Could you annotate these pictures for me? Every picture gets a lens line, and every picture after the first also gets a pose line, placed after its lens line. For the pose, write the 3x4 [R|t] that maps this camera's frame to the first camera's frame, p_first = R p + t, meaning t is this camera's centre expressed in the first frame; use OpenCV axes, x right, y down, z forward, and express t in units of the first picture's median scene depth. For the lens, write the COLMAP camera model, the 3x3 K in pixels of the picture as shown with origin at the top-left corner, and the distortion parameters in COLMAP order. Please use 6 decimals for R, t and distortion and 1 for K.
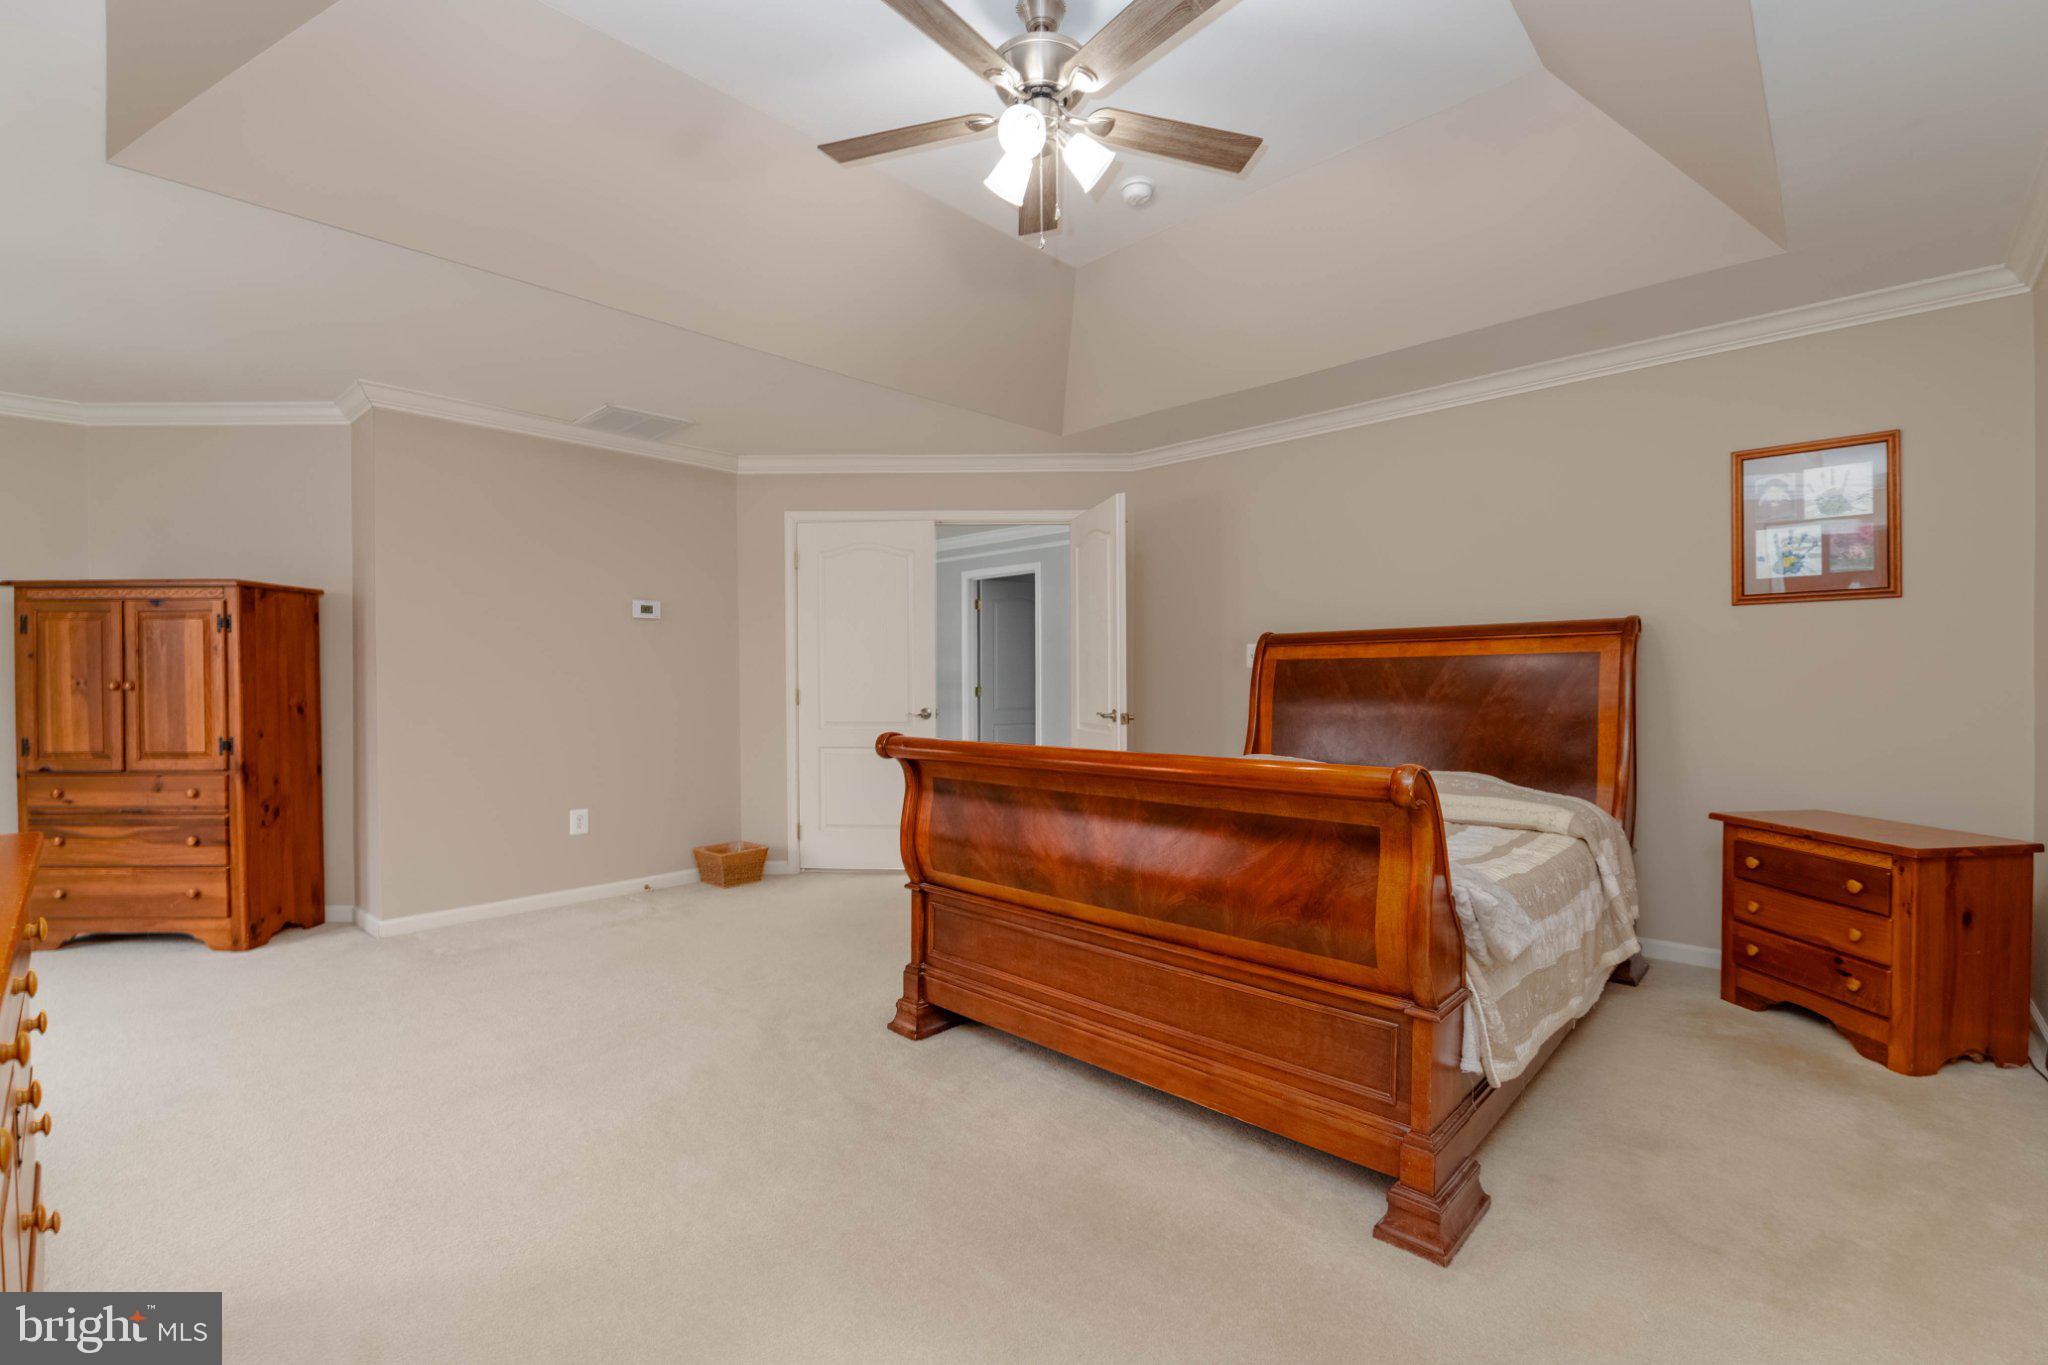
lens RADIAL K [[888.1, 0, 1023.9], [0, 888.1, 686.6], [0, 0, 1]] dist [-0.003738, -0.000193]
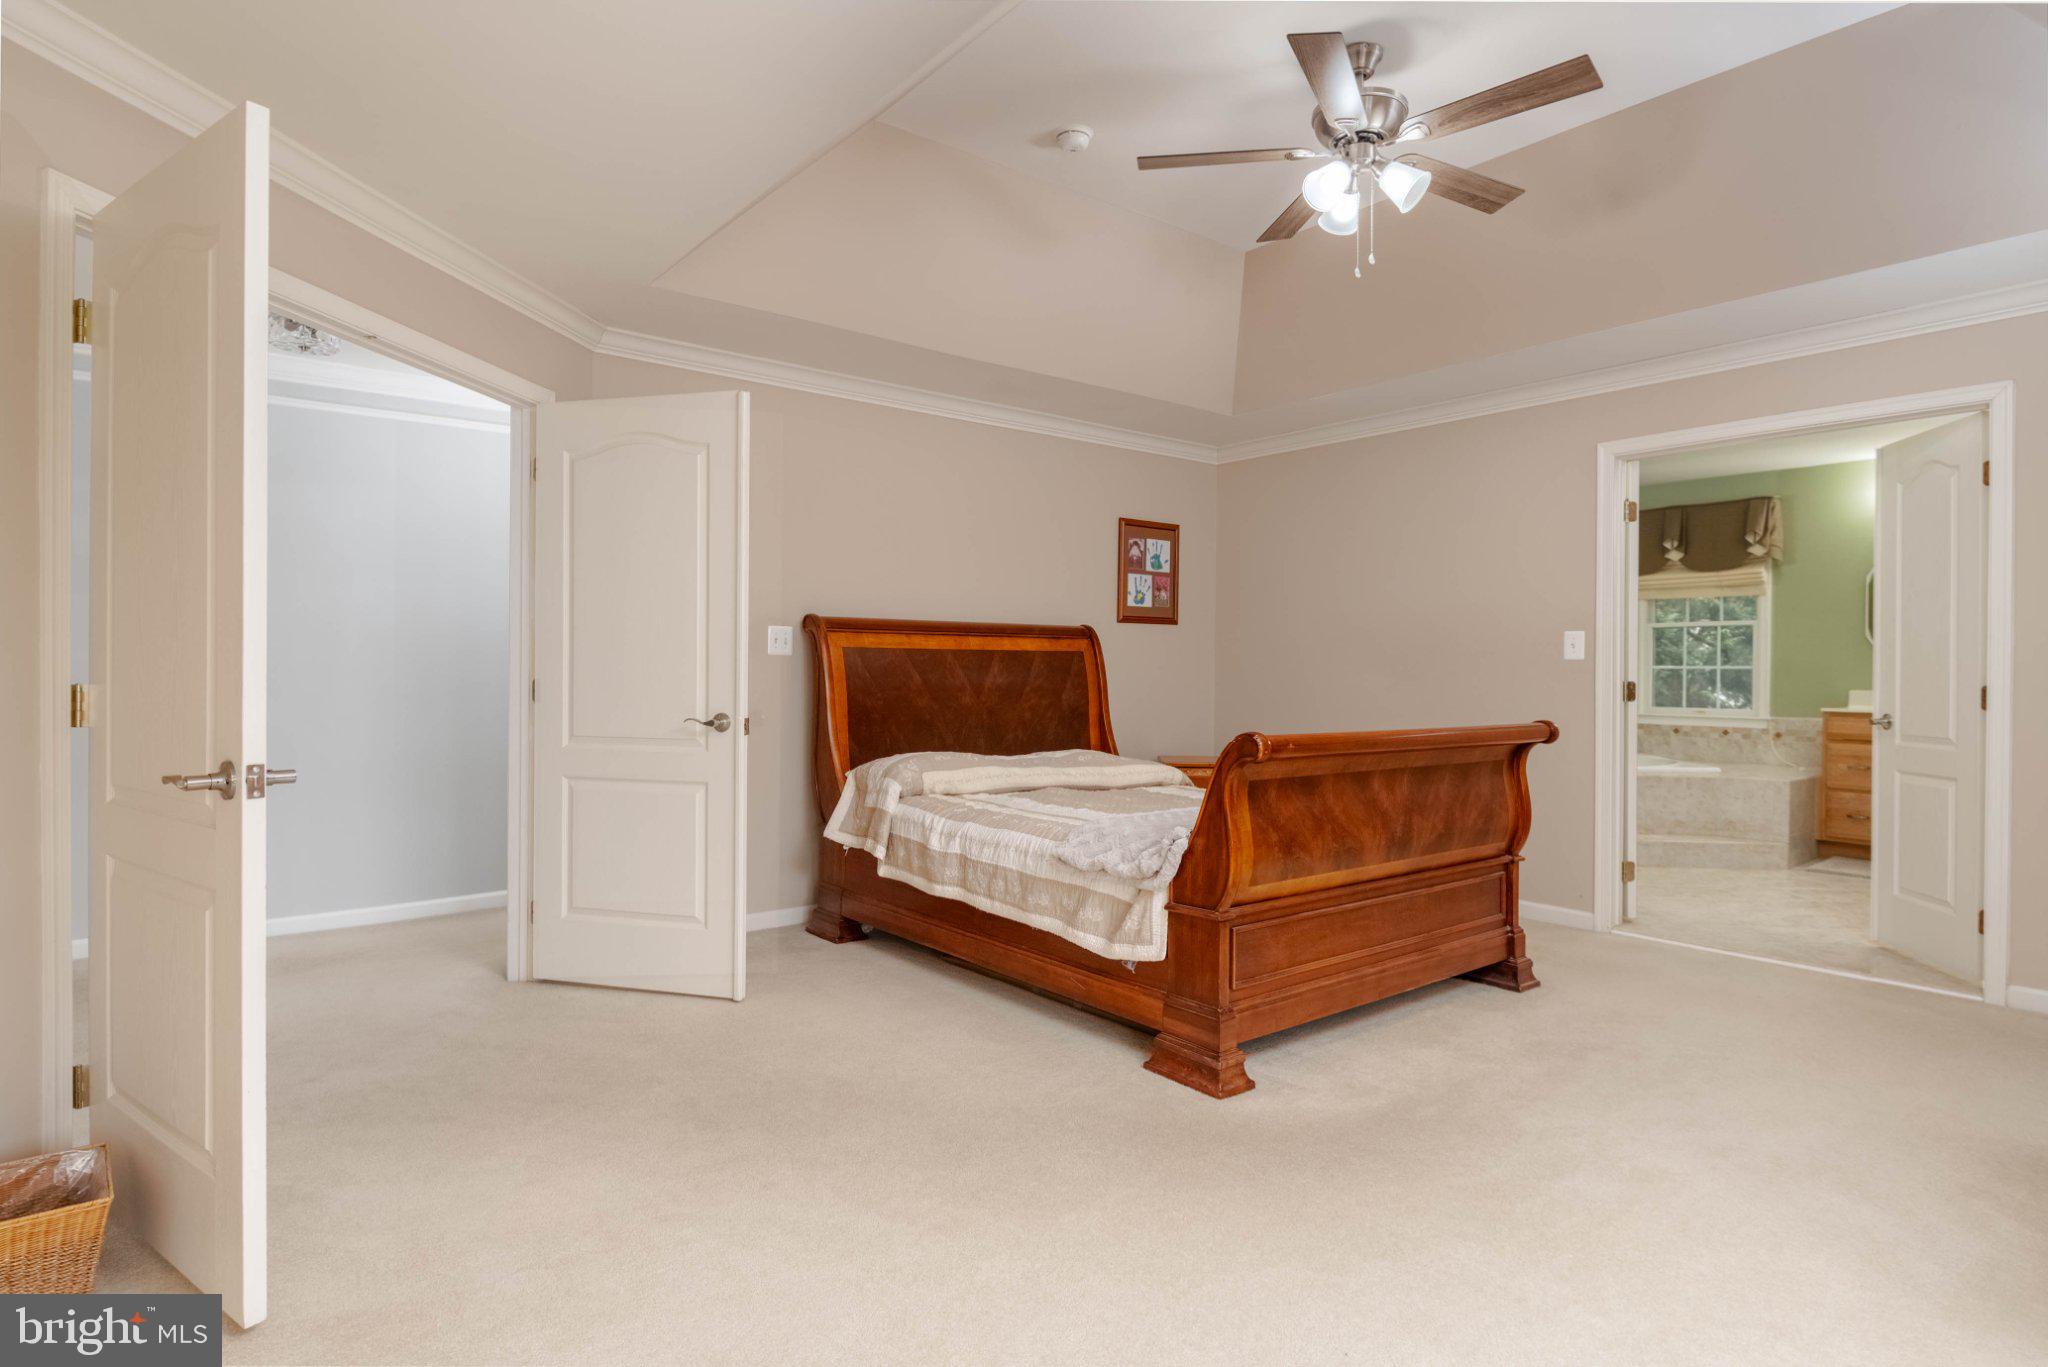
lens RADIAL K [[1096.9, 0, 1025.6], [0, 1096.9, 679.6], [0, 0, 1]] dist [-0.003067, -0.000258]
pose [[0.134178, -0.001075, 0.990957, -1.101638], [0.000644, 0.999999, 0.000997, 0.001386], [-0.990957, 0.000504, 0.134179, 0.985090]]
